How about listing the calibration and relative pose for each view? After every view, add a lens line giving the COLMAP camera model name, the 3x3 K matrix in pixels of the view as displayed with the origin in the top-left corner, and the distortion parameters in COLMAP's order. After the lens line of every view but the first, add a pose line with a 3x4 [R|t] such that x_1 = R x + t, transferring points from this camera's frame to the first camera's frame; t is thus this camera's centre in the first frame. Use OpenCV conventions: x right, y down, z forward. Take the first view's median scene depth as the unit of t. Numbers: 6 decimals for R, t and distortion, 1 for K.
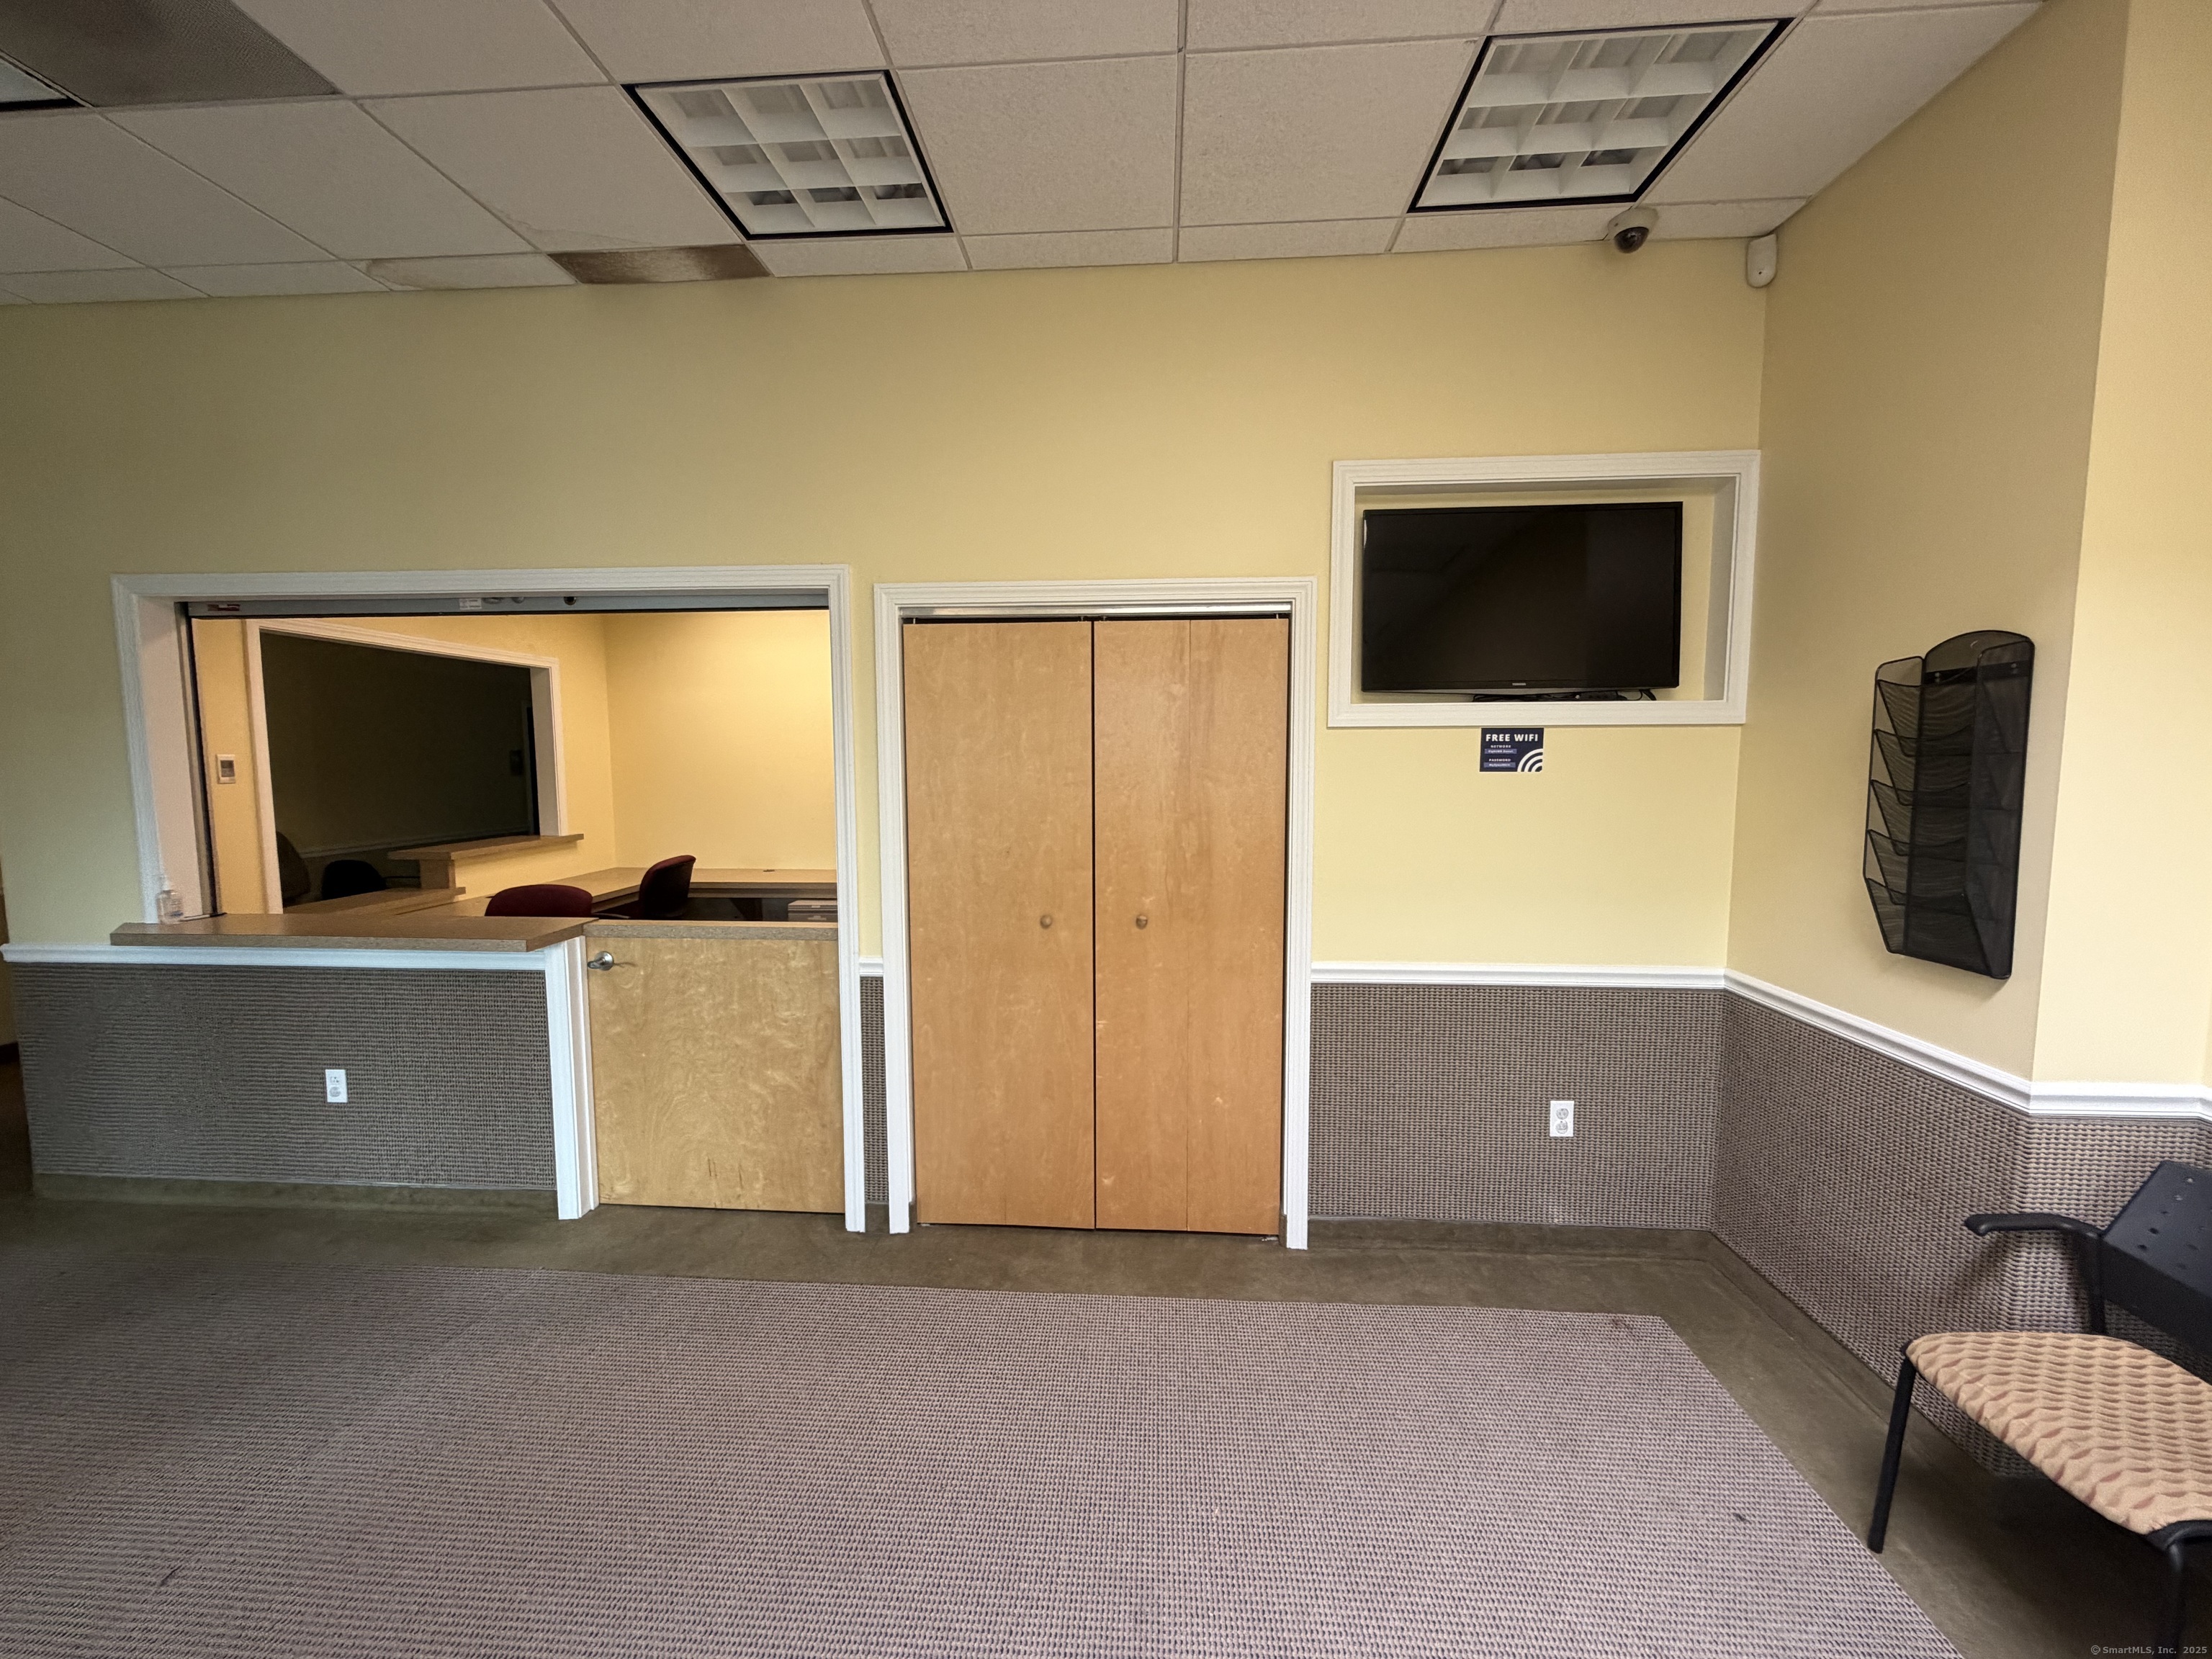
lens RADIAL K [[886.6, 0, 1096.9], [0, 886.6, 829.1], [0, 0, 1]] dist [-0.002198, -0.000227]
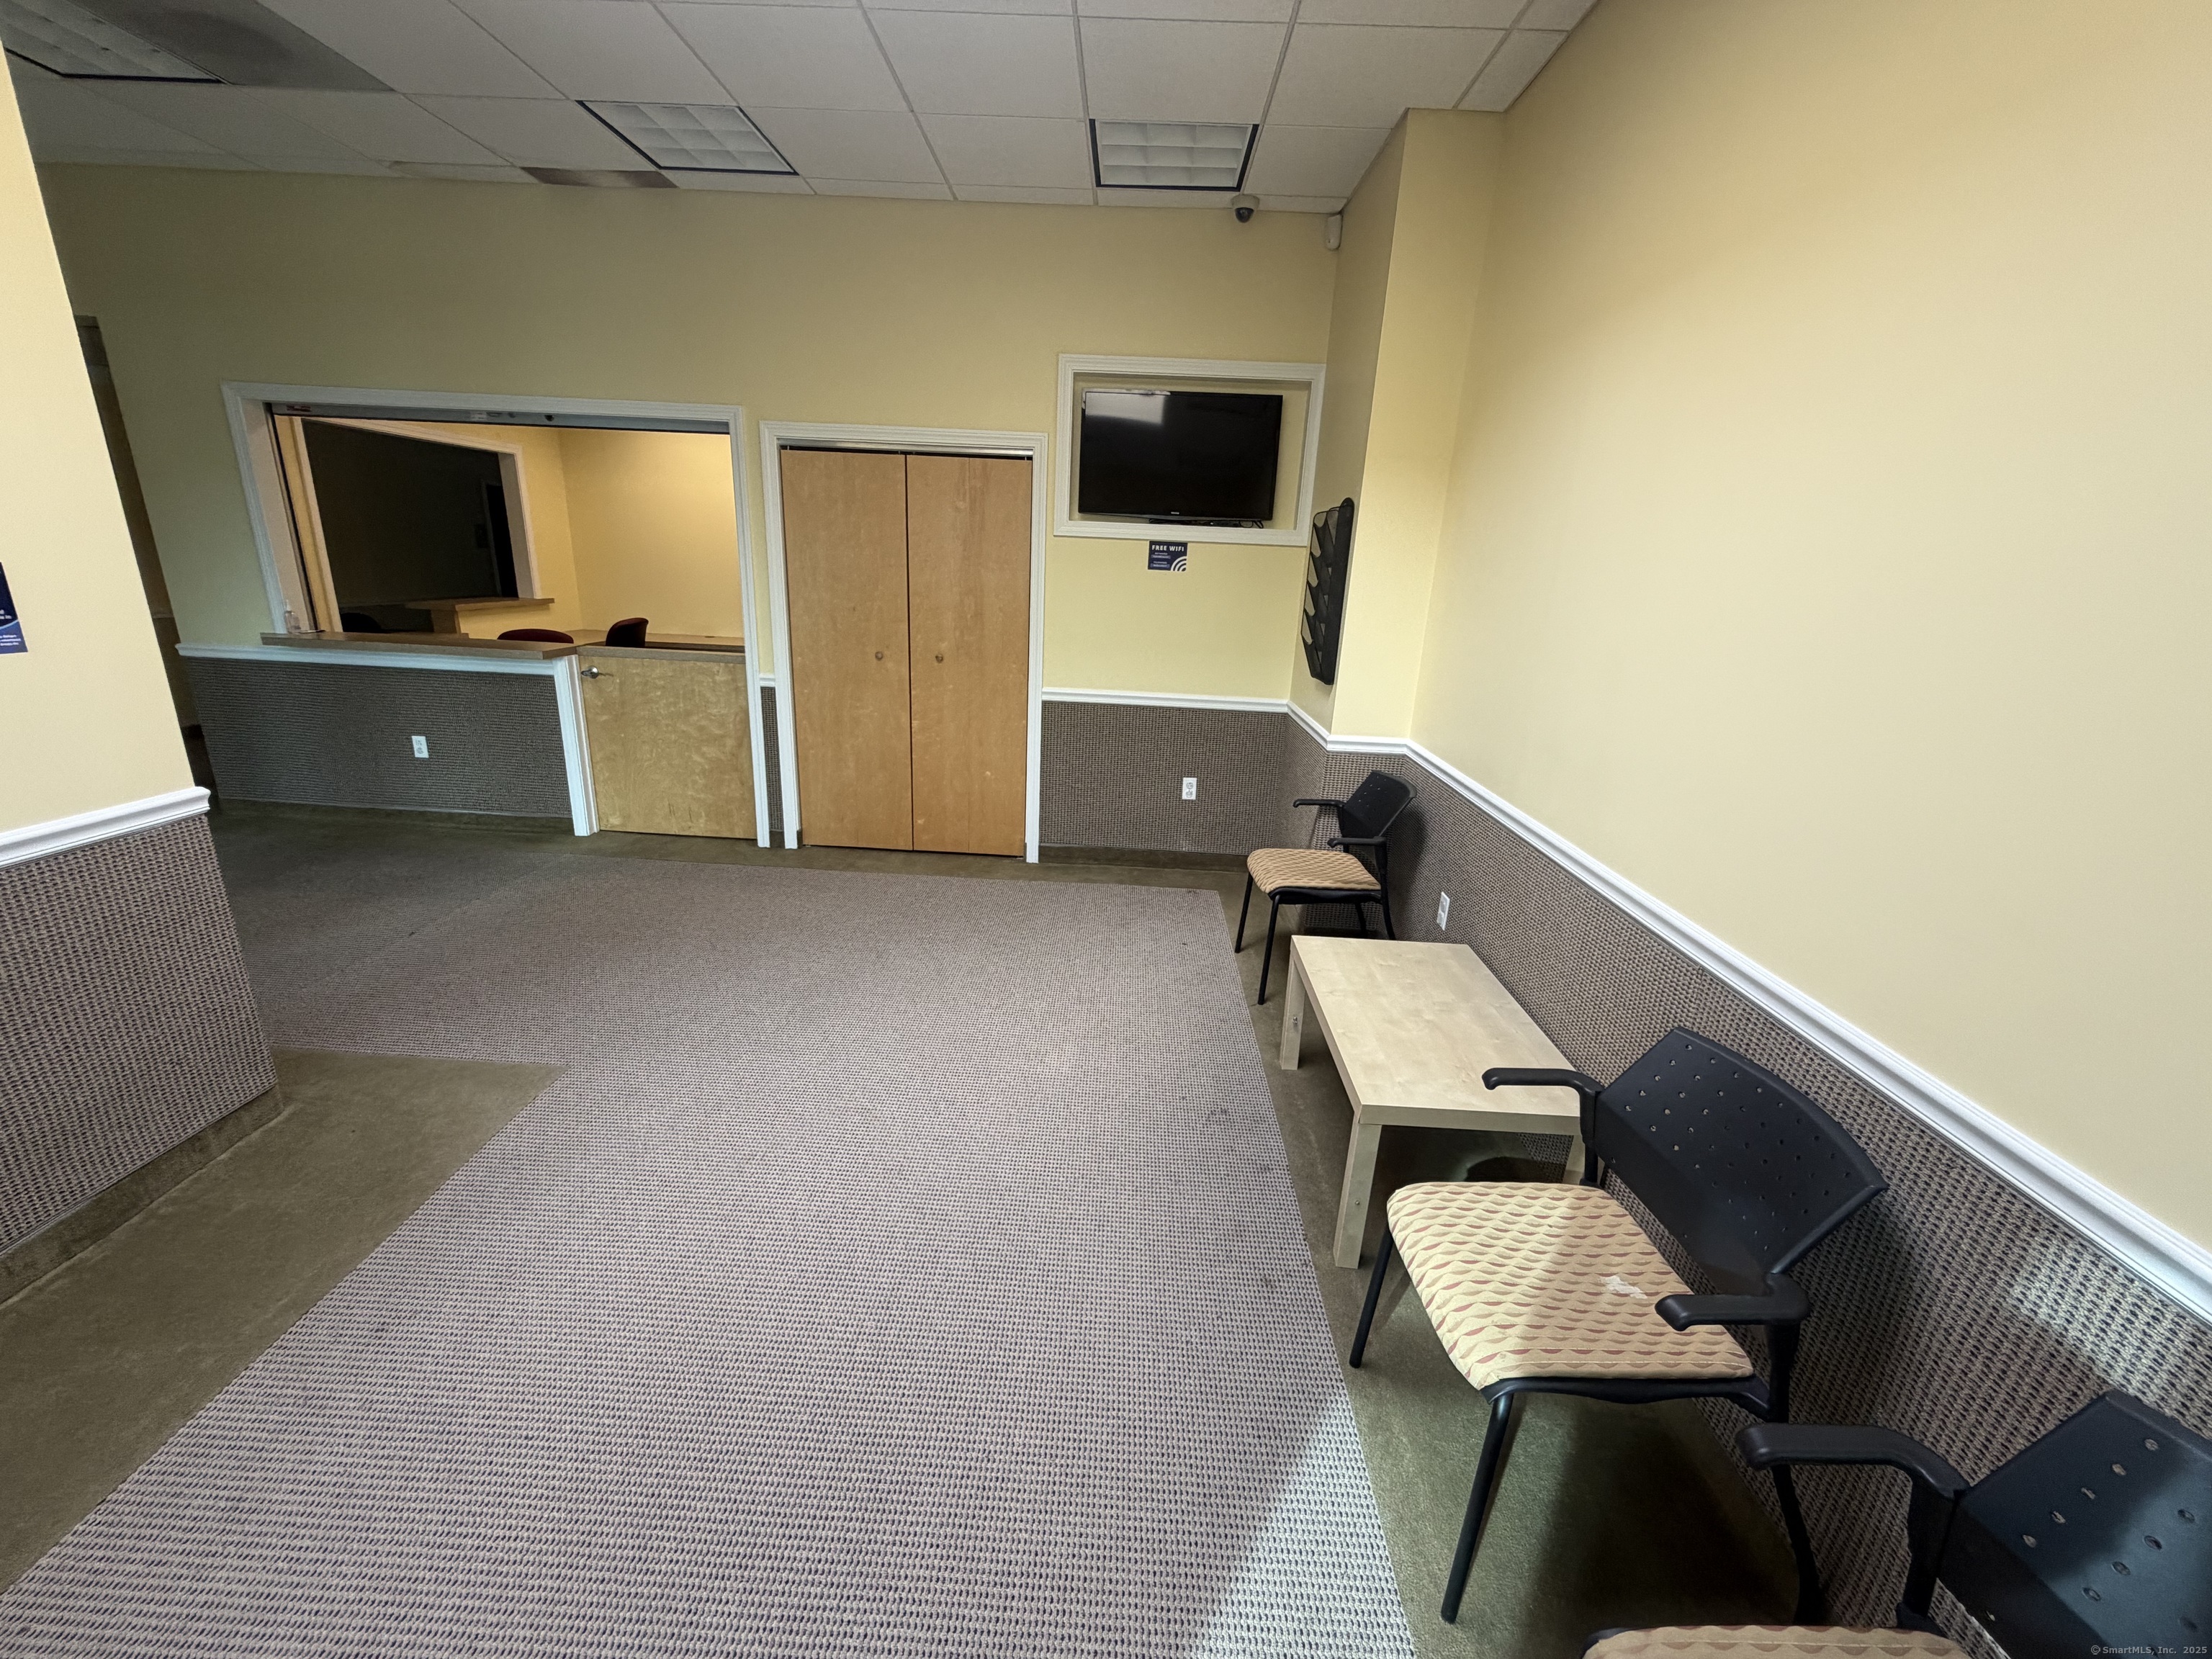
lens RADIAL K [[886.6, 0, 1096.9], [0, 886.6, 829.1], [0, 0, 1]] dist [-0.002198, -0.000227]
pose [[0.998394, 0.036120, 0.043653, 0.267435], [-0.044458, 0.977037, 0.208382, 0.058787], [-0.035124, -0.209988, 0.977073, -0.606048]]
